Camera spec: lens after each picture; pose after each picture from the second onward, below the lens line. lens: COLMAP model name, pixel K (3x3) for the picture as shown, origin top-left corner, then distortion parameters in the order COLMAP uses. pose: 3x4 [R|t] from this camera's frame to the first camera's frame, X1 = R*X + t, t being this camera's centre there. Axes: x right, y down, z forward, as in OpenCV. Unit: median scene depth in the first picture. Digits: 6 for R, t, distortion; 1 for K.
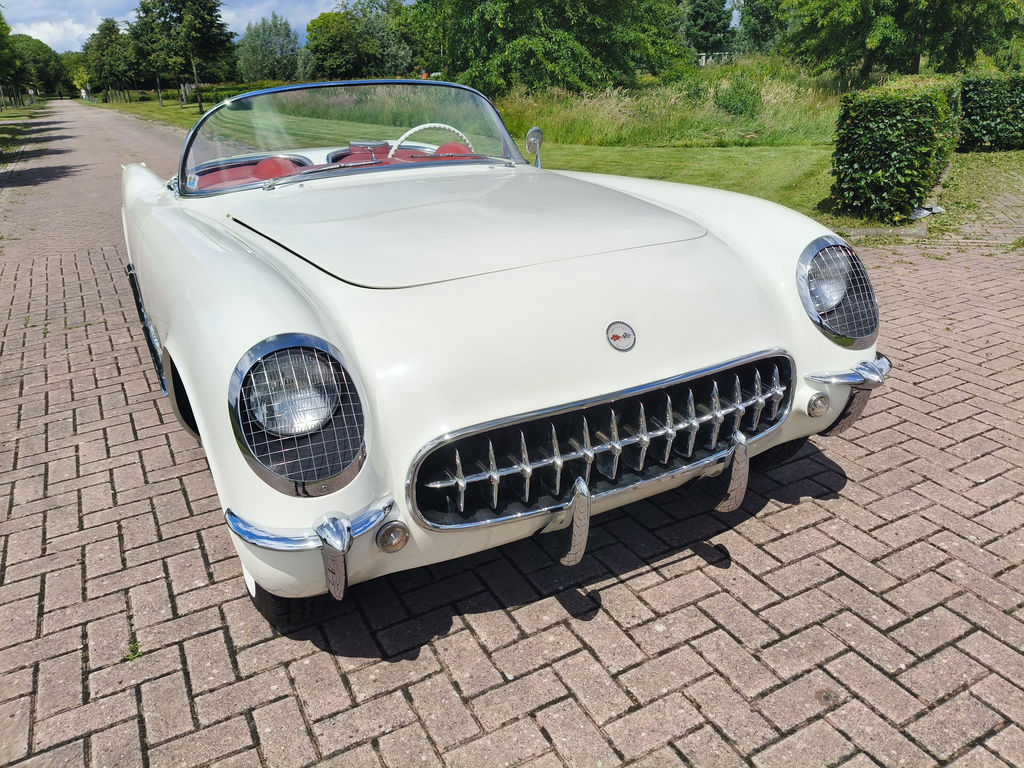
lens RADIAL K [[782.9, 0, 543.8], [0, 782.9, 384.0], [0, 0, 1]] dist [0.024640, -0.086150]
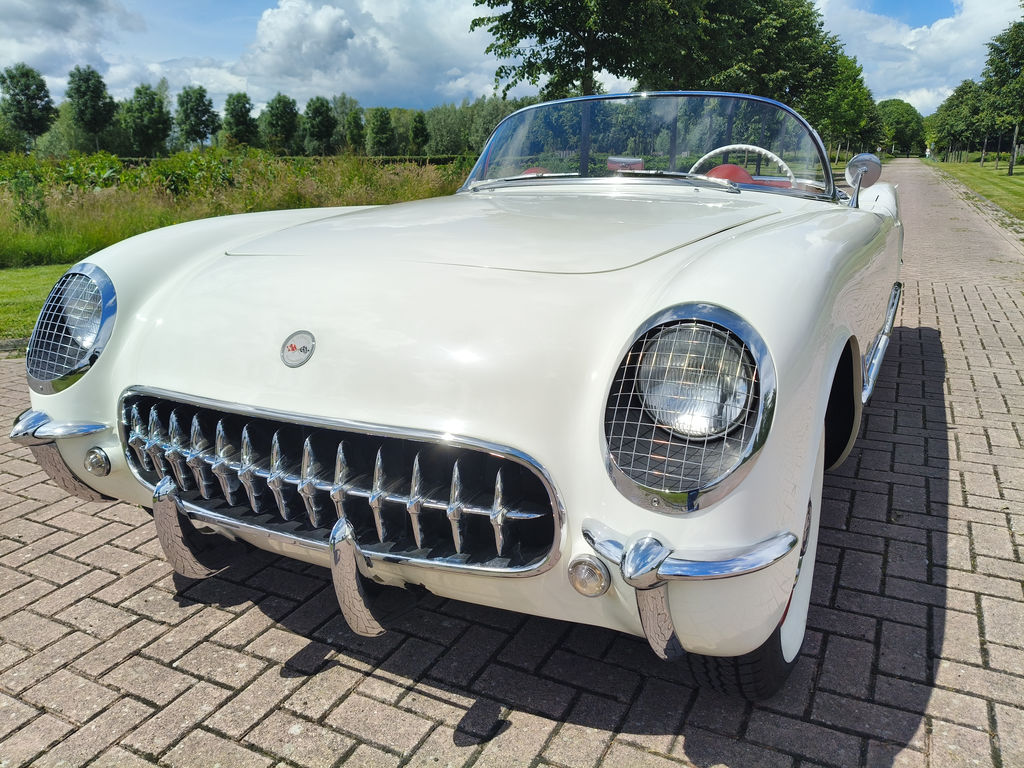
lens RADIAL K [[788.7, 0, 512.0], [0, 788.7, 384.0], [0, 0, 1]] dist [-0.008444, -0.013392]
pose [[0.540545, 0.244937, -0.804871, 0.761527], [-0.303937, 0.948924, 0.084653, -0.141563], [0.784496, 0.198871, 0.587382, 0.595255]]
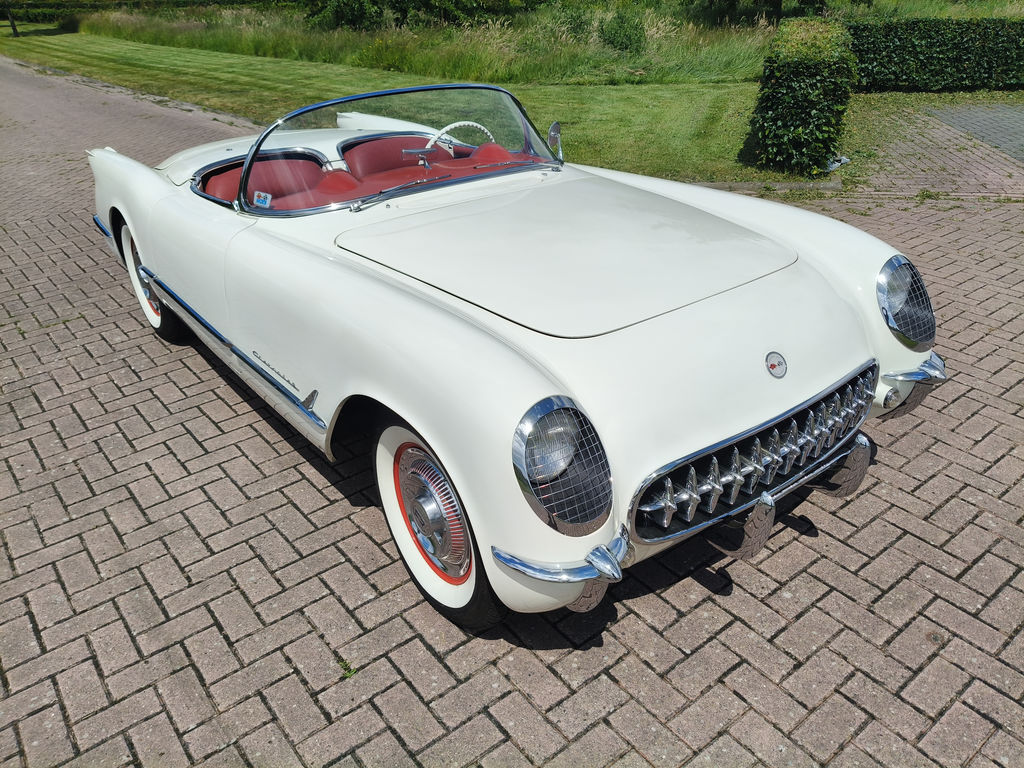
lens RADIAL K [[782.9, 0, 543.8], [0, 782.9, 384.0], [0, 0, 1]] dist [0.024640, -0.086150]
pose [[0.985126, -0.063816, 0.159543, -0.367459], [0.049244, 0.994383, 0.093684, -0.134530], [-0.164626, -0.084434, 0.982736, -0.091397]]
